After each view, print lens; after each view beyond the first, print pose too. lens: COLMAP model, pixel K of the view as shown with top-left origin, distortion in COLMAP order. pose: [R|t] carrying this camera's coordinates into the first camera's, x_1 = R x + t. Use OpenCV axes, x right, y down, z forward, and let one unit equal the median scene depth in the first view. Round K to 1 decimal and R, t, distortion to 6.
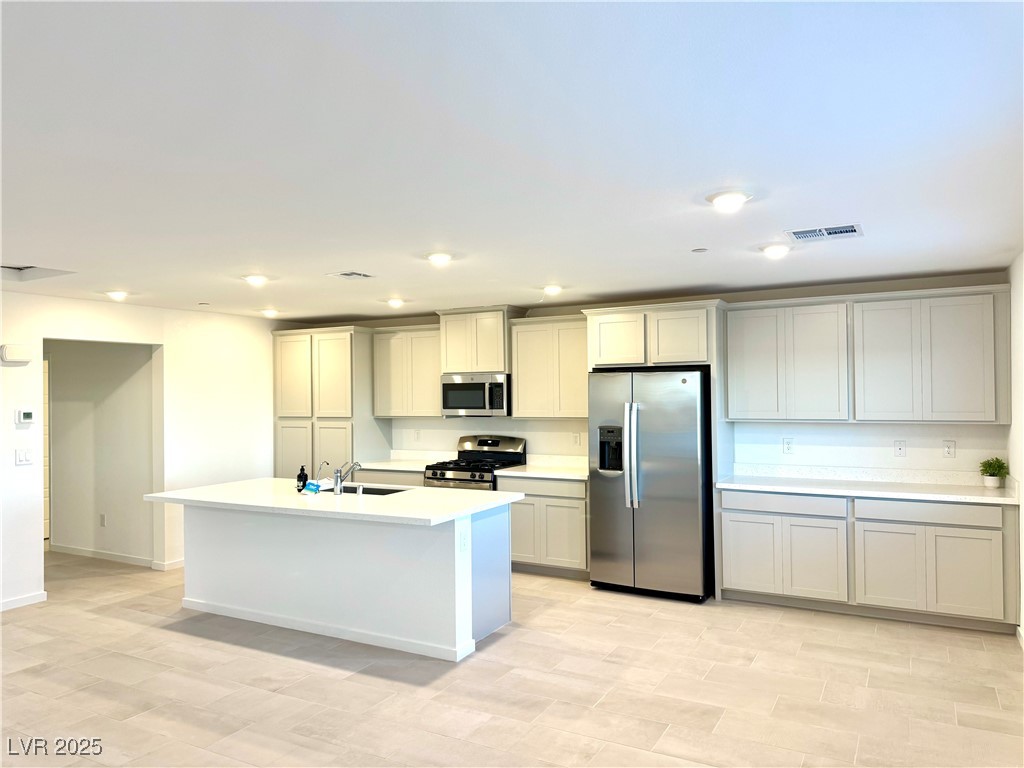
lens RADIAL K [[719.9, 0, 512.0], [0, 719.9, 384.0], [0, 0, 1]] dist [0.069240, -0.081568]
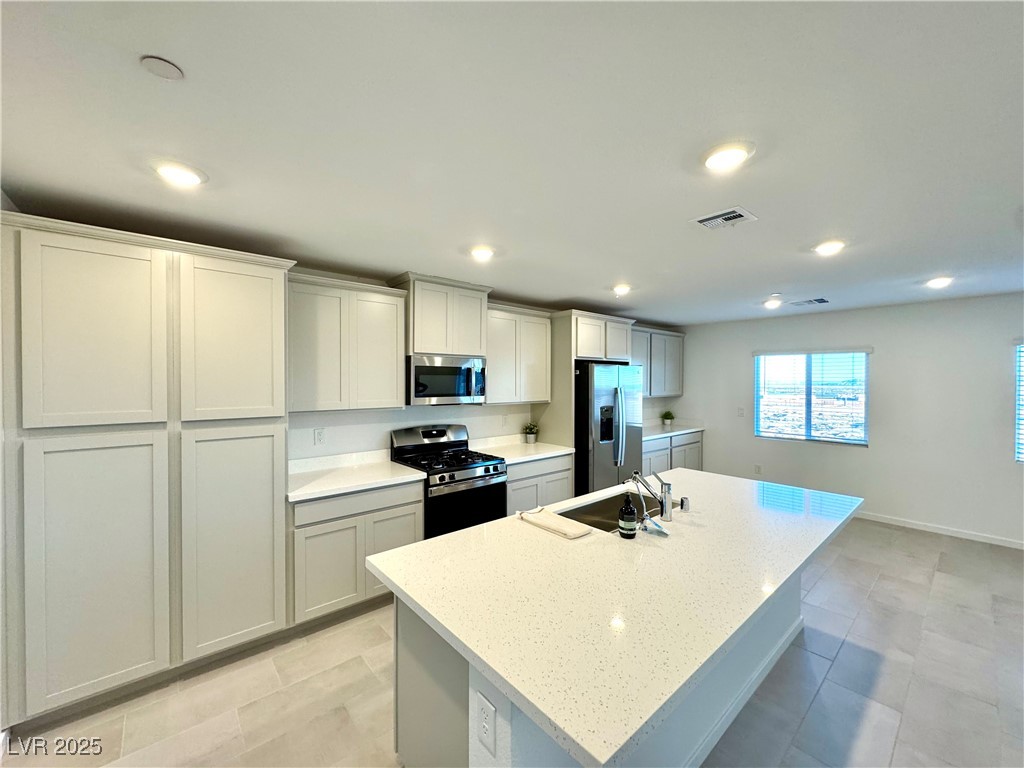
lens RADIAL K [[407.7, 0, 510.5], [0, 407.7, 383.4], [0, 0, 1]] dist [-0.001508, 0.000134]
pose [[0.343419, 0.004459, 0.939172, -0.630686], [-0.016853, 0.999857, 0.001415, 0.021373], [-0.939031, -0.016314, 0.343445, 0.957828]]
